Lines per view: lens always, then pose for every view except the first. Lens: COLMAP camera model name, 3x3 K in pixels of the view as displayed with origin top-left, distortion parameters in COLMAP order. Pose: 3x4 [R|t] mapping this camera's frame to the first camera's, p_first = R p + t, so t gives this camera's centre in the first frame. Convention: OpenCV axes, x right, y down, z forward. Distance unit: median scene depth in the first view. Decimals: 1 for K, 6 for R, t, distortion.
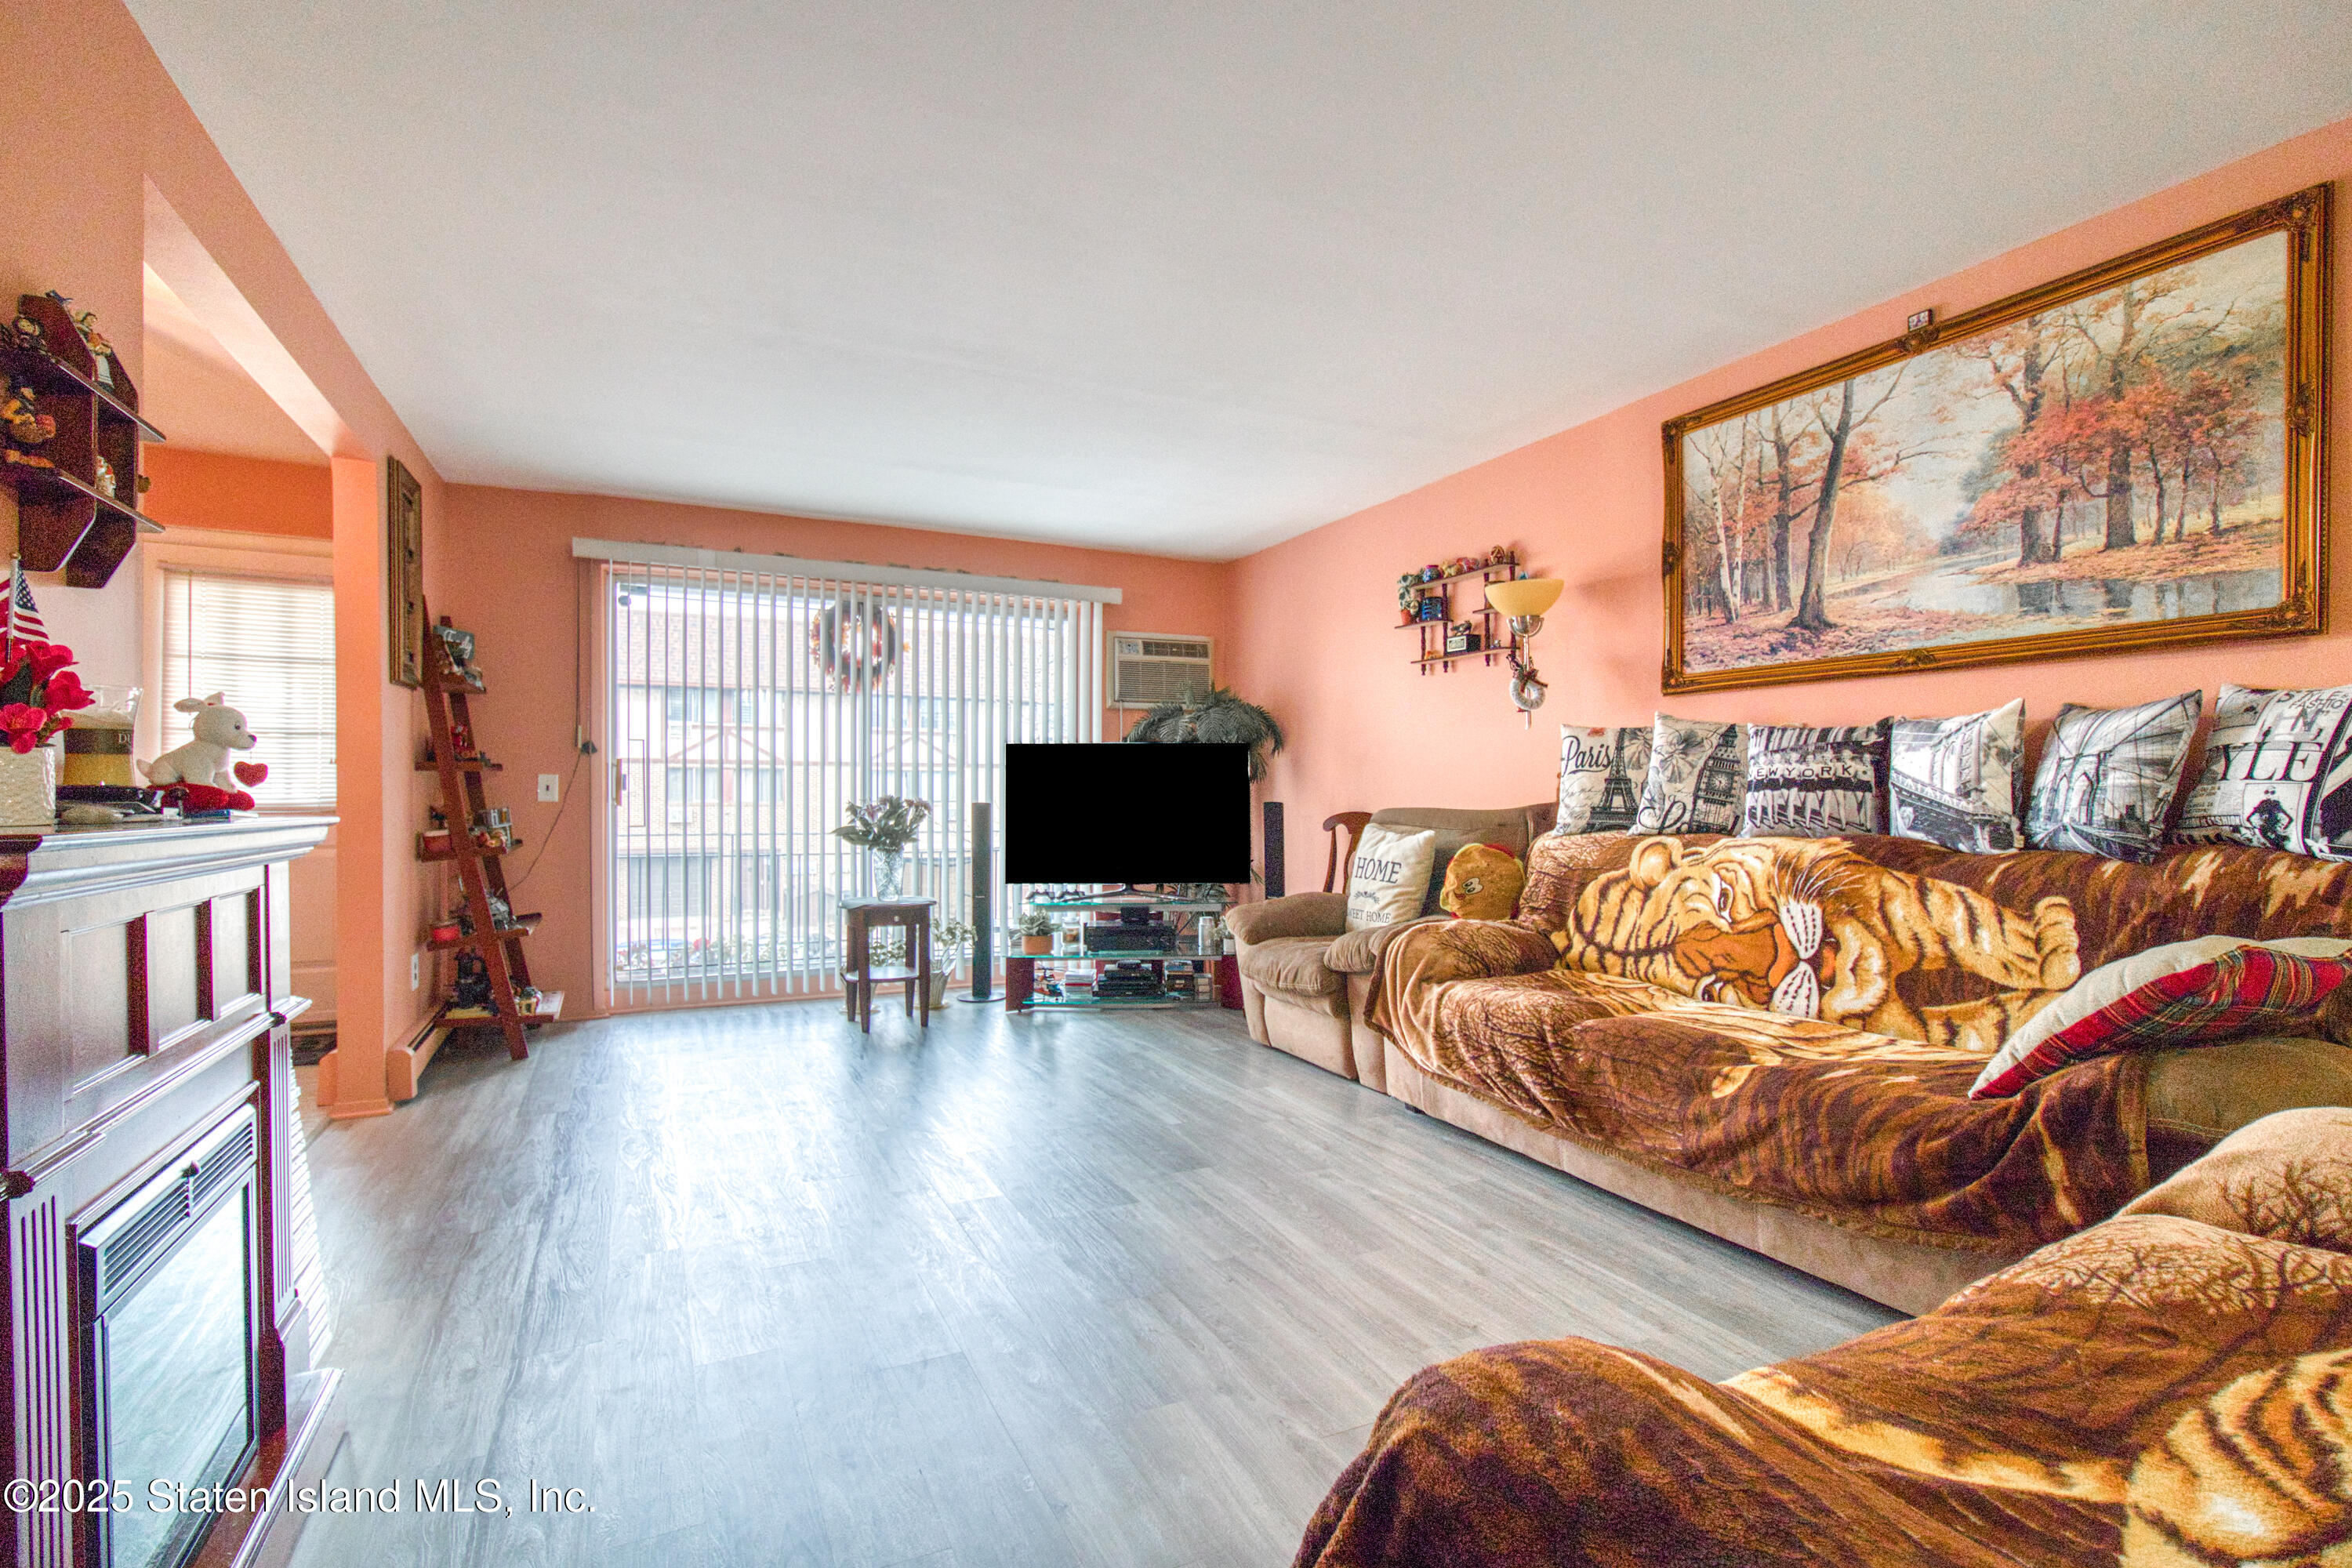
lens RADIAL K [[1109.1, 0, 1192.3], [0, 1109.1, 799.2], [0, 0, 1]] dist [0.012303, -0.007107]
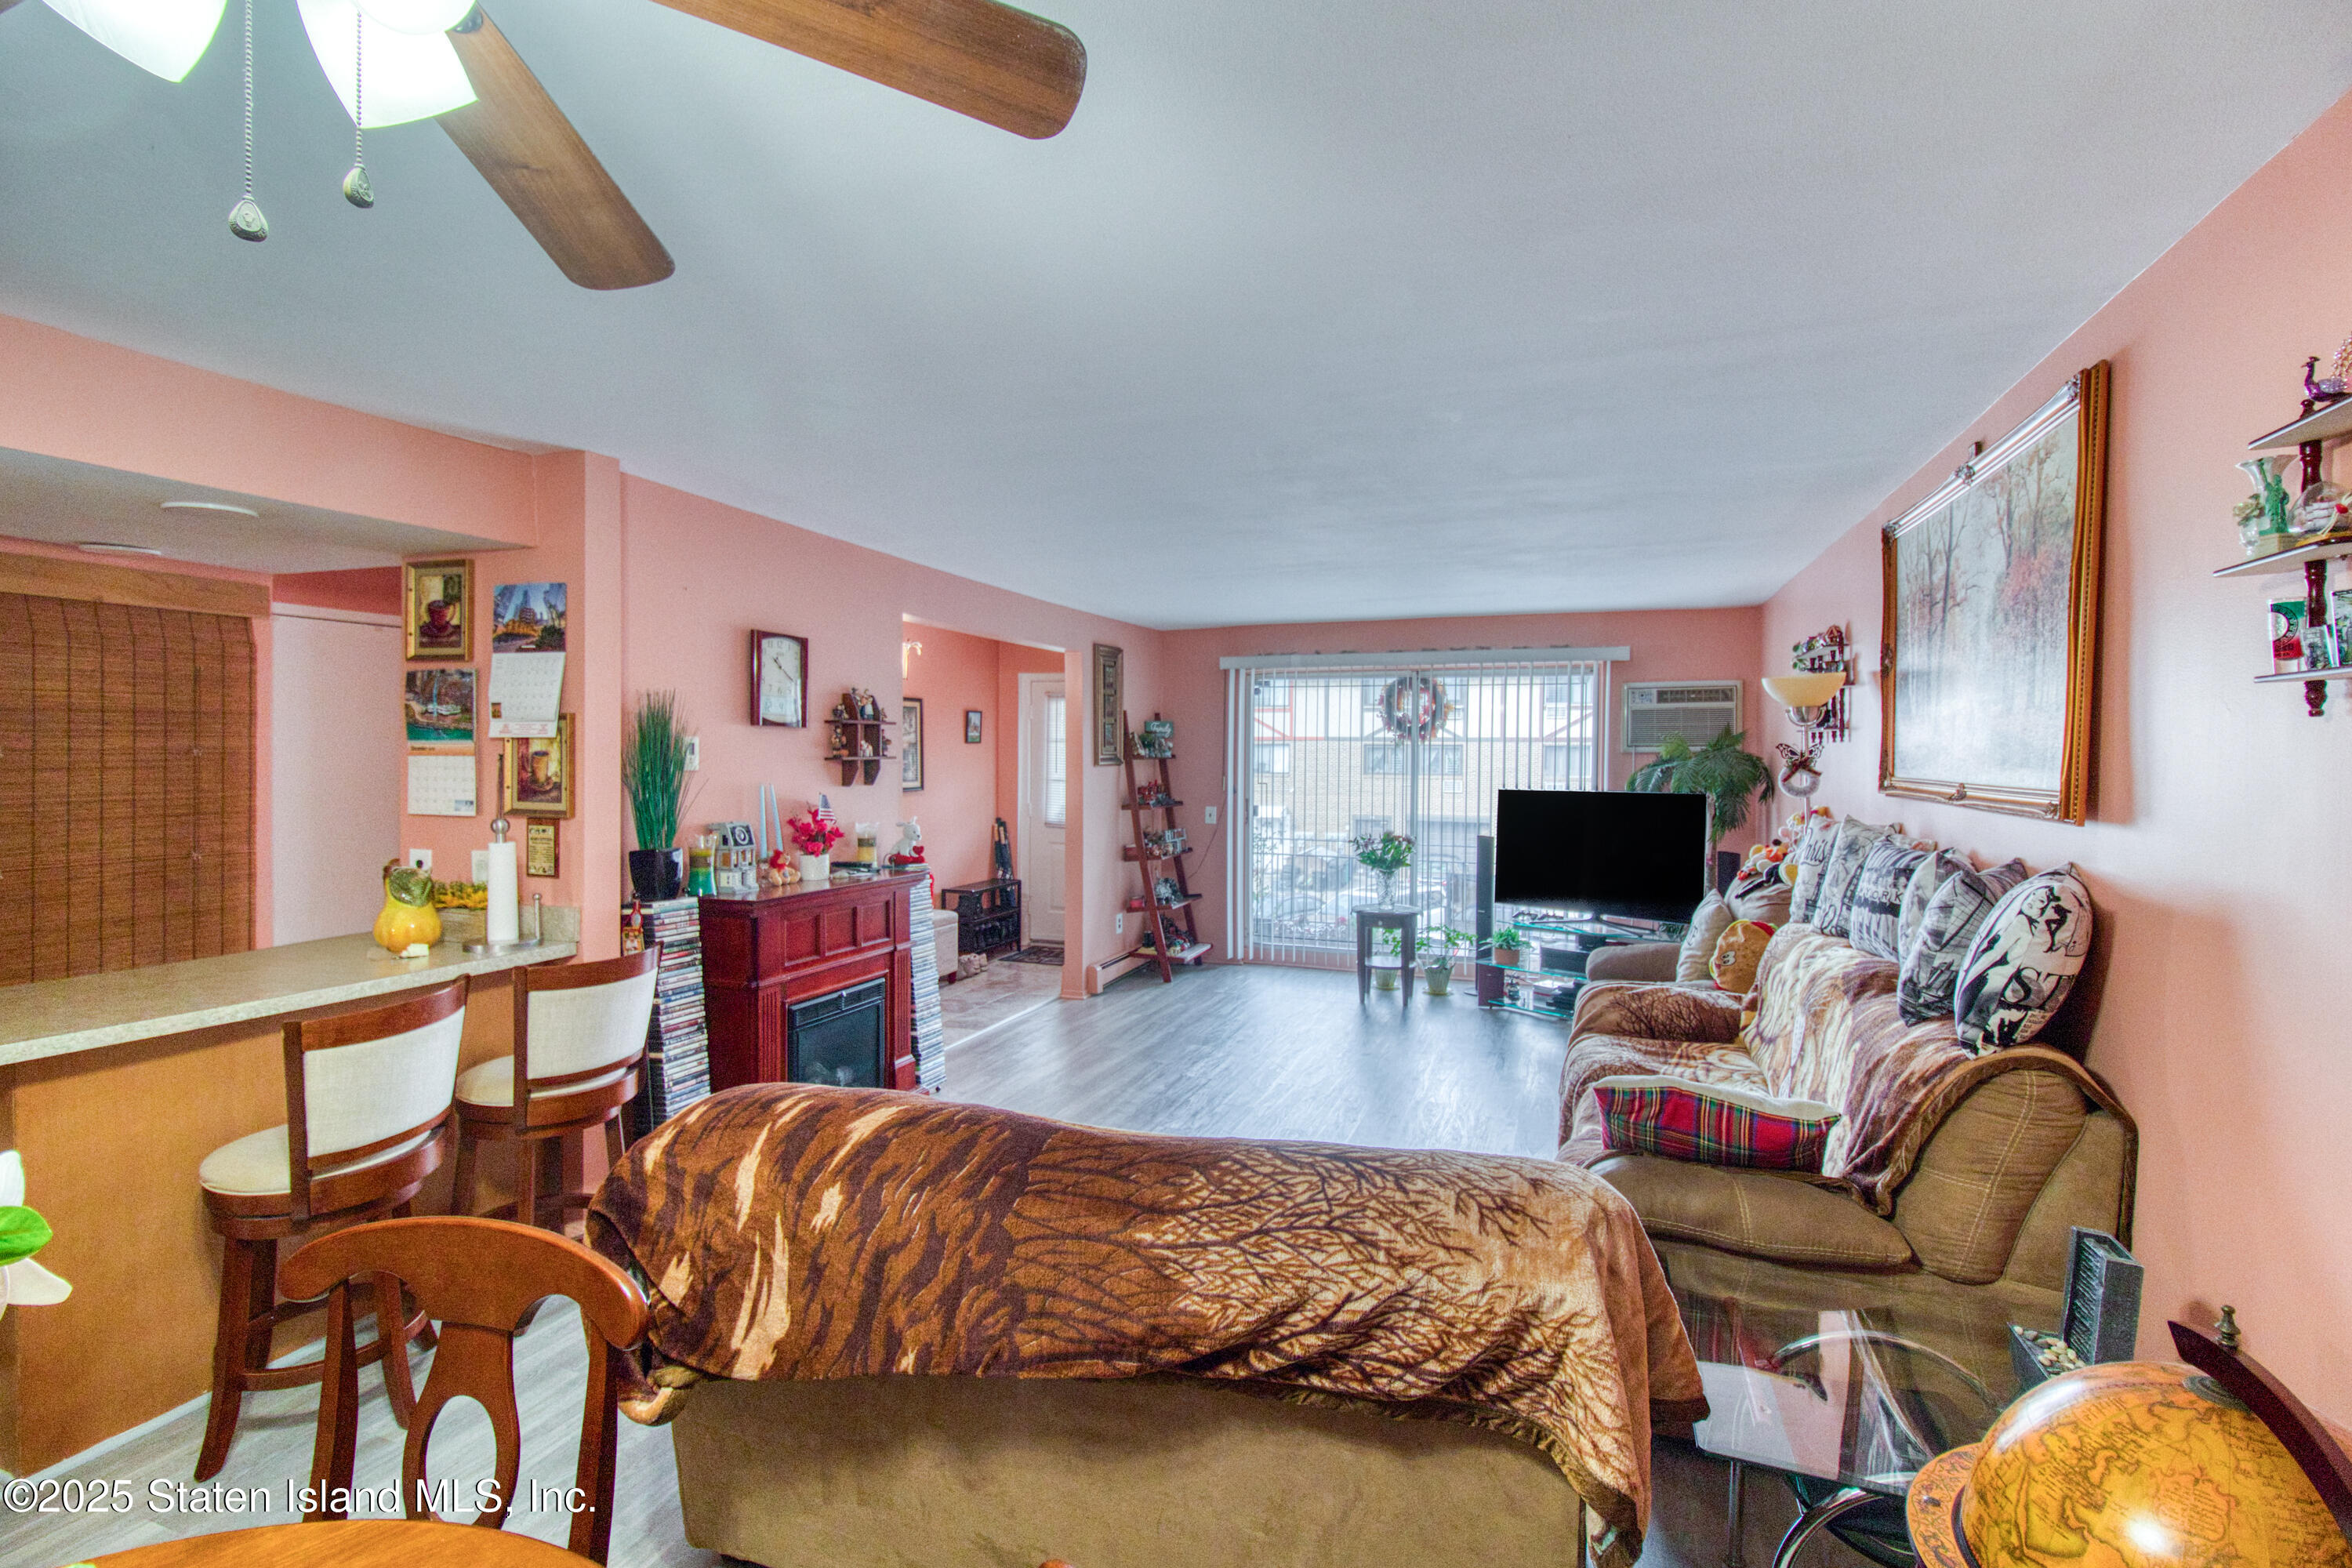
lens RADIAL K [[1109.1, 0, 1169.4], [0, 1109.1, 767.0], [0, 0, 1]] dist [0.012303, -0.007107]
pose [[0.681804, 0.011524, -0.731444, 0.614670], [-0.008138, 0.999934, 0.008168, -0.104139], [0.731490, 0.000383, 0.681852, -0.137323]]
